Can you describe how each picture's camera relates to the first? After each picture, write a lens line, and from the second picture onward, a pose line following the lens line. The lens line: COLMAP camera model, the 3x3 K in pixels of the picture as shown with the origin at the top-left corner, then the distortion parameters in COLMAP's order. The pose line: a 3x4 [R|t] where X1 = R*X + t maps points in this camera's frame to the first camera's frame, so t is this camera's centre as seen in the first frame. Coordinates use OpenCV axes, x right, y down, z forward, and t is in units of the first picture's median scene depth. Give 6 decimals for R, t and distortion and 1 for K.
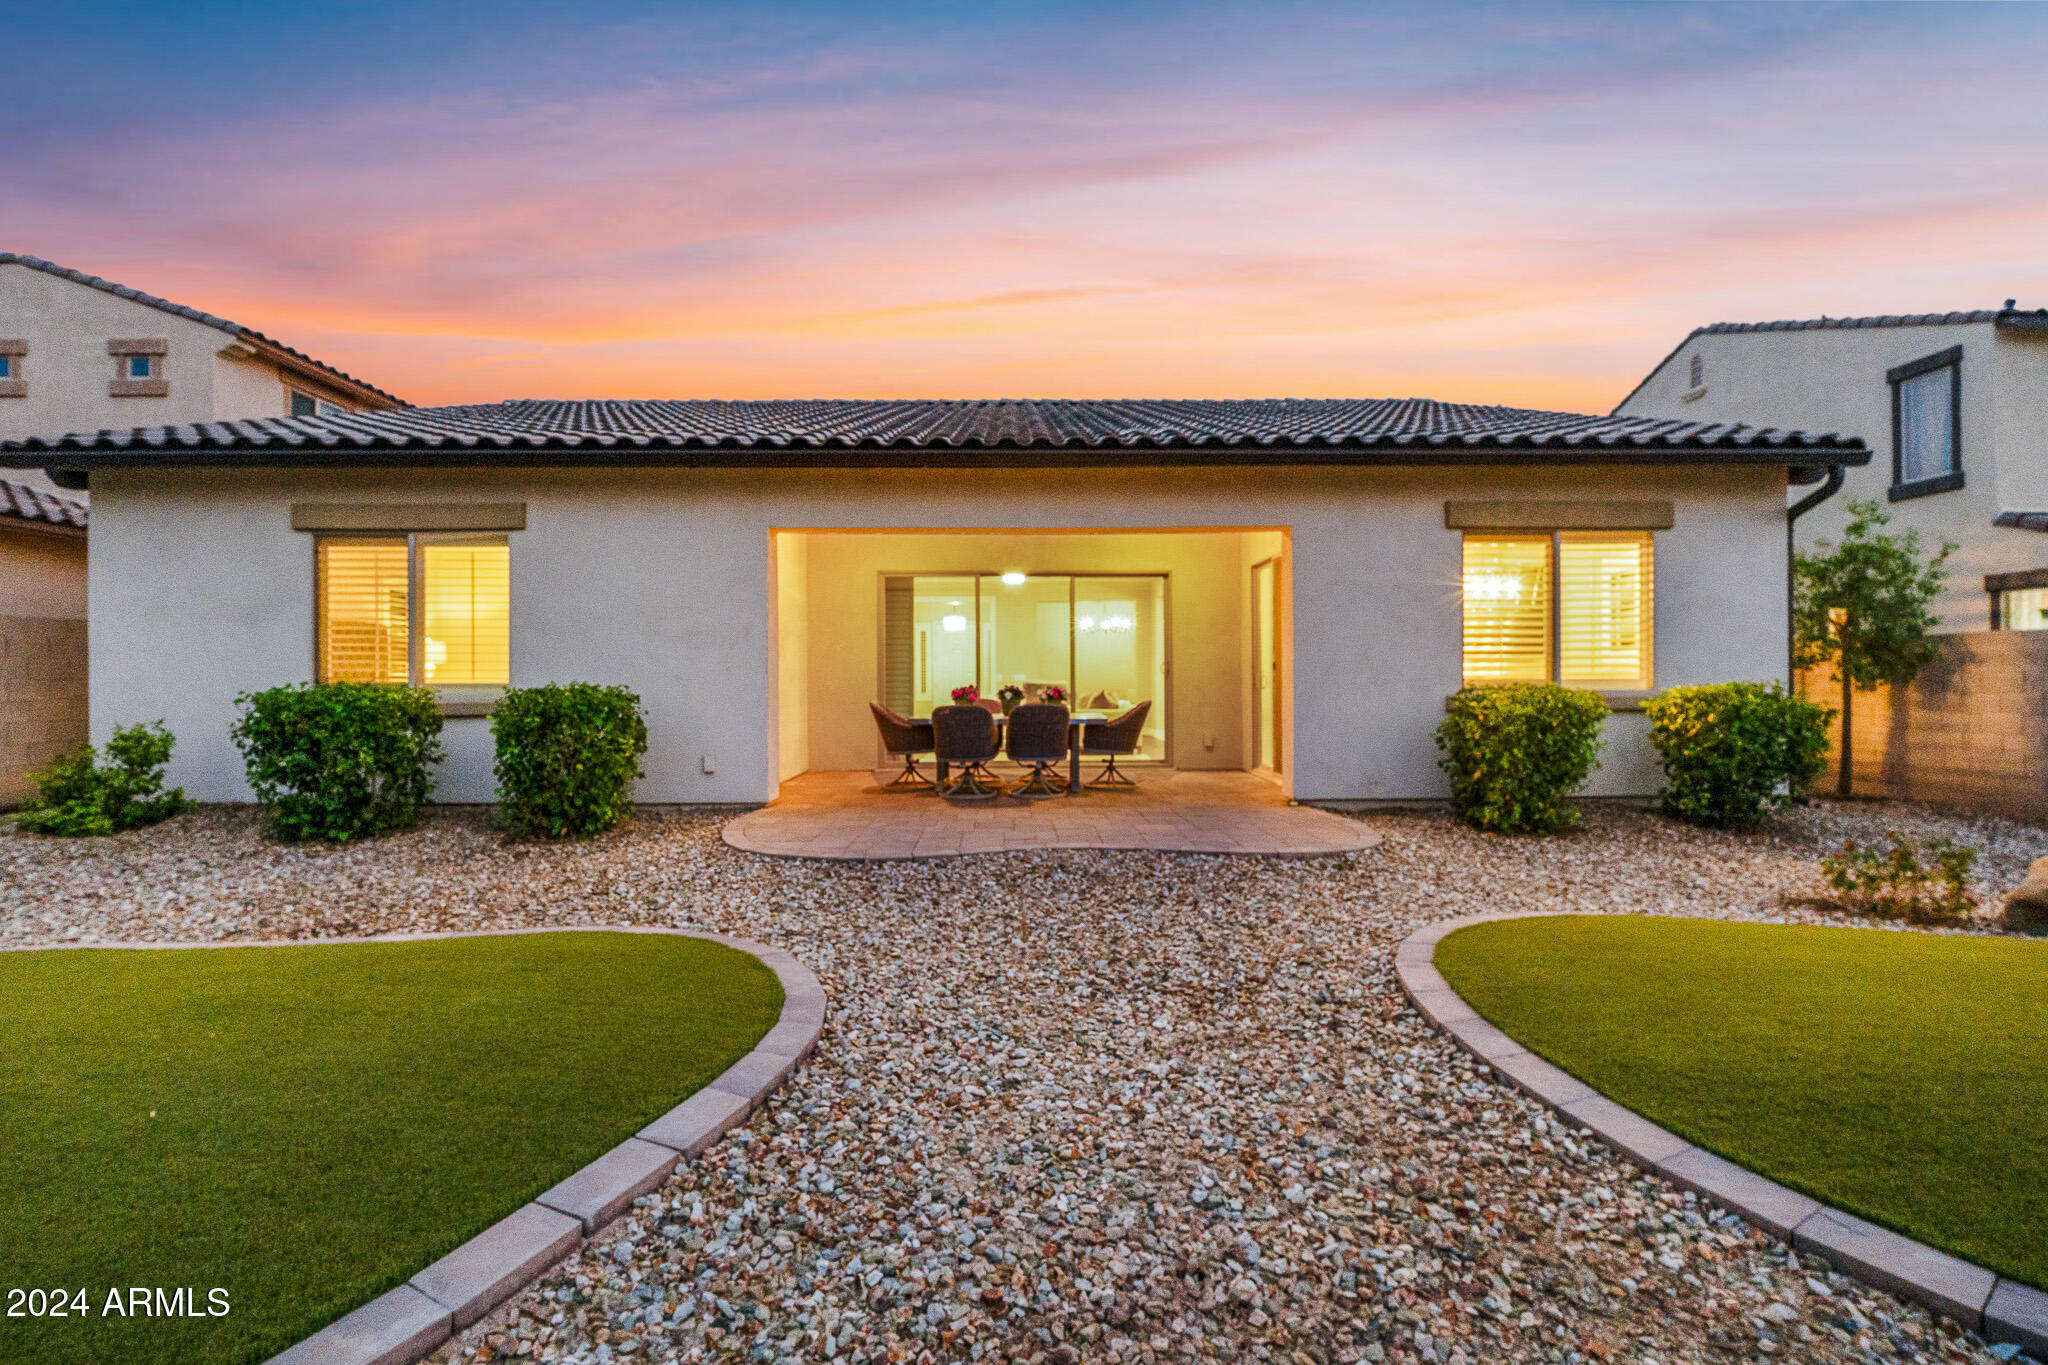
lens RADIAL K [[921.8, 0, 1024.0], [0, 921.8, 682.5], [0, 0, 1]] dist [-0.006745, 0.000051]
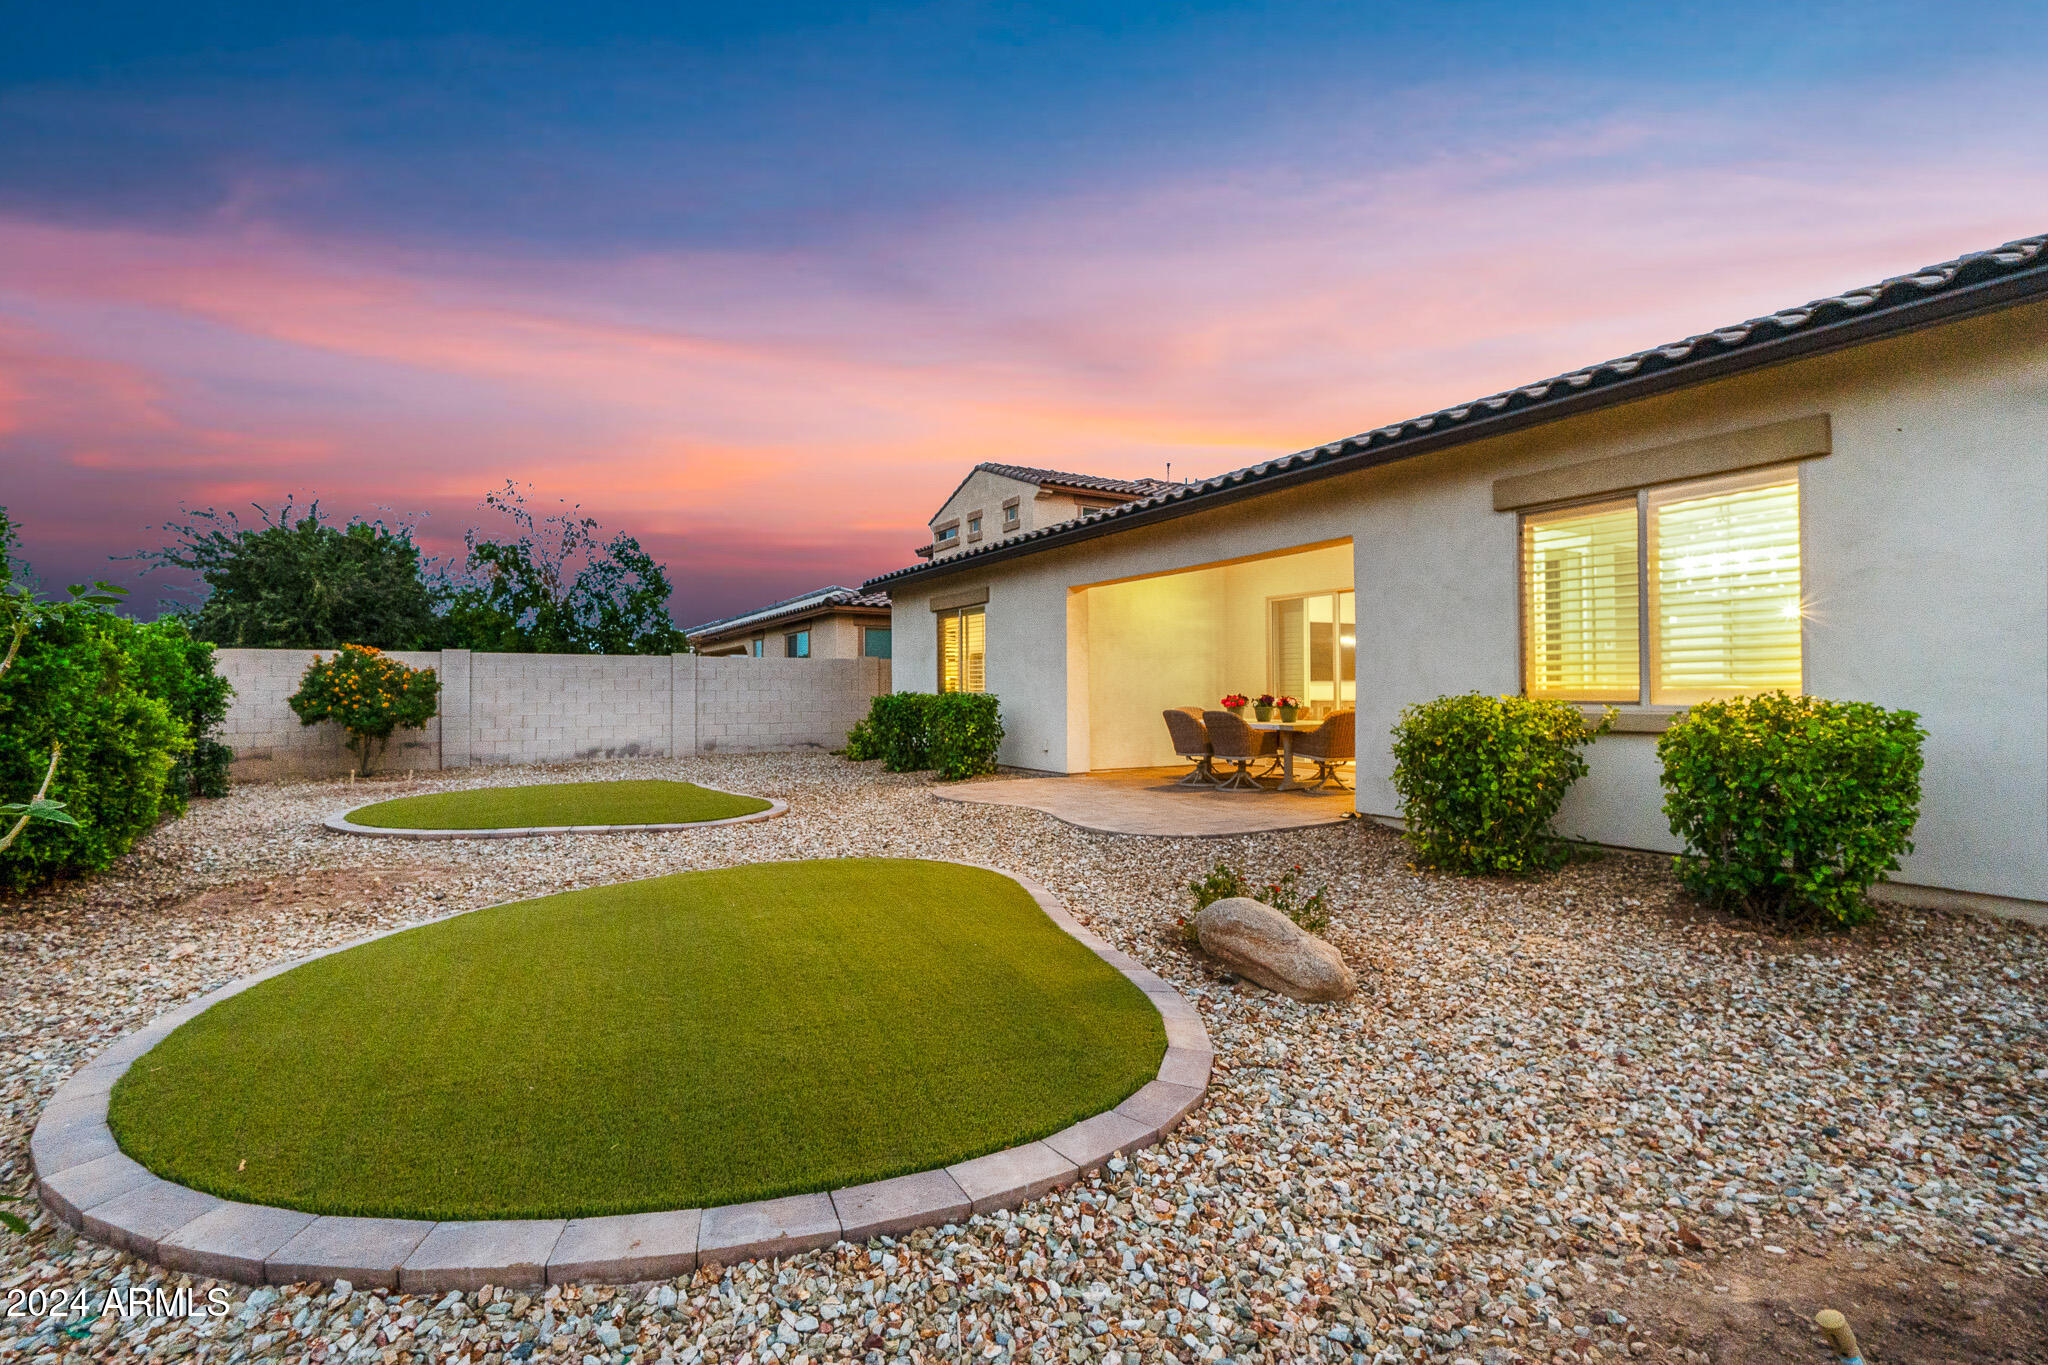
lens RADIAL K [[921.8, 0, 1024.0], [0, 921.8, 682.5], [0, 0, 1]] dist [-0.006745, 0.000051]
pose [[0.490766, -0.003778, -0.871283, 0.981707], [0.003485, 0.999991, -0.002373, -0.008144], [0.871284, -0.001872, 0.490775, 0.191493]]
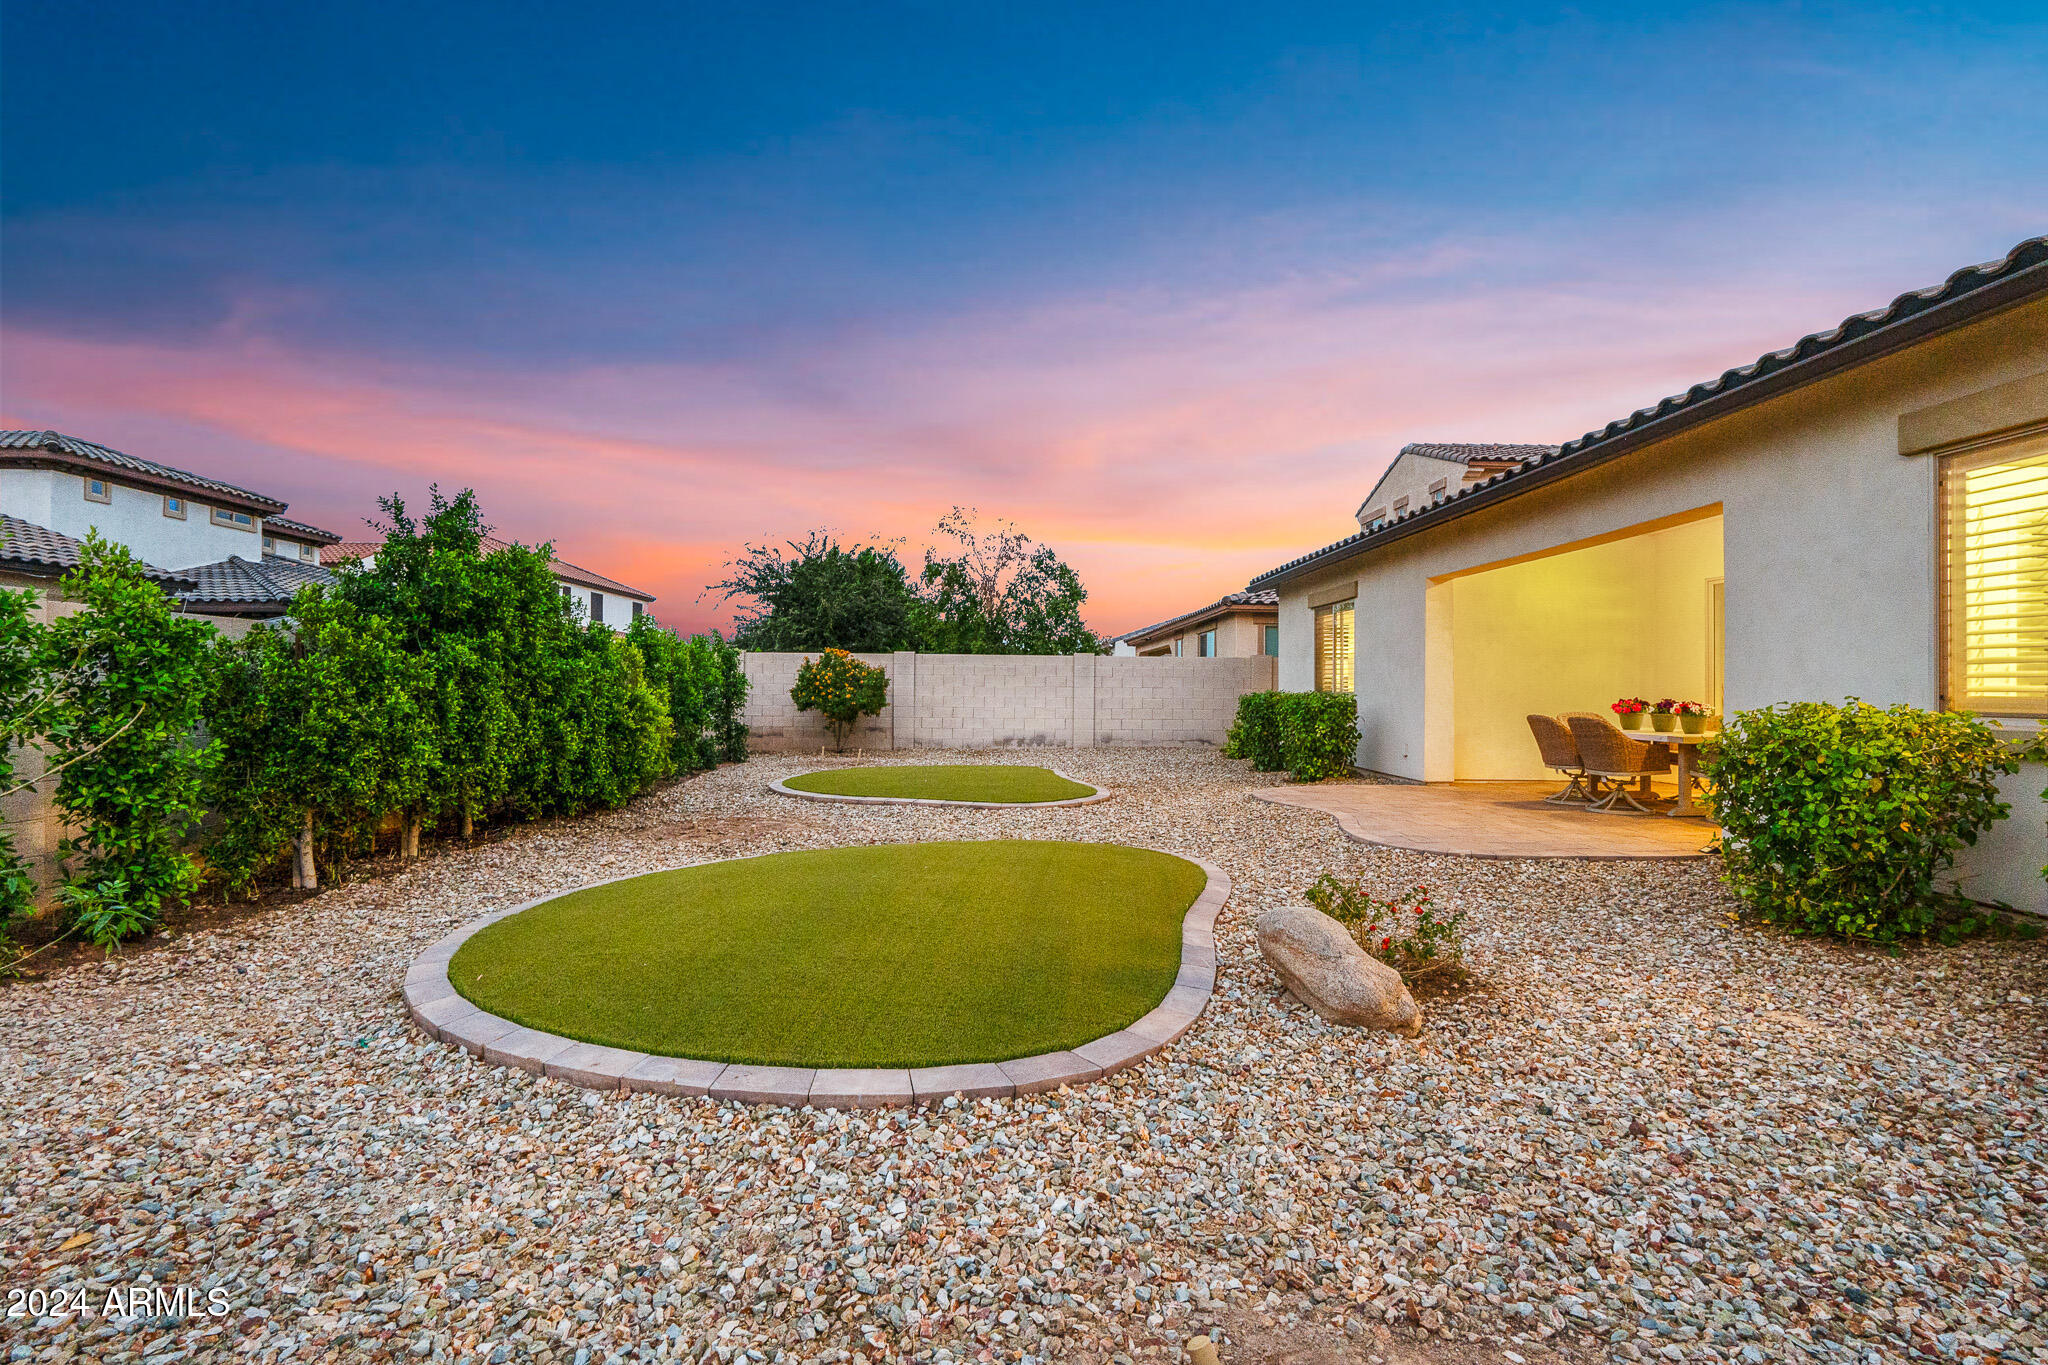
lens RADIAL K [[921.8, 0, 1024.0], [0, 921.8, 682.5], [0, 0, 1]] dist [-0.006745, 0.000051]
pose [[0.016545, -0.000153, -0.999863, 1.074310], [-0.004840, 0.999988, -0.000233, -0.008095], [0.999851, 0.004843, 0.016544, 0.376762]]
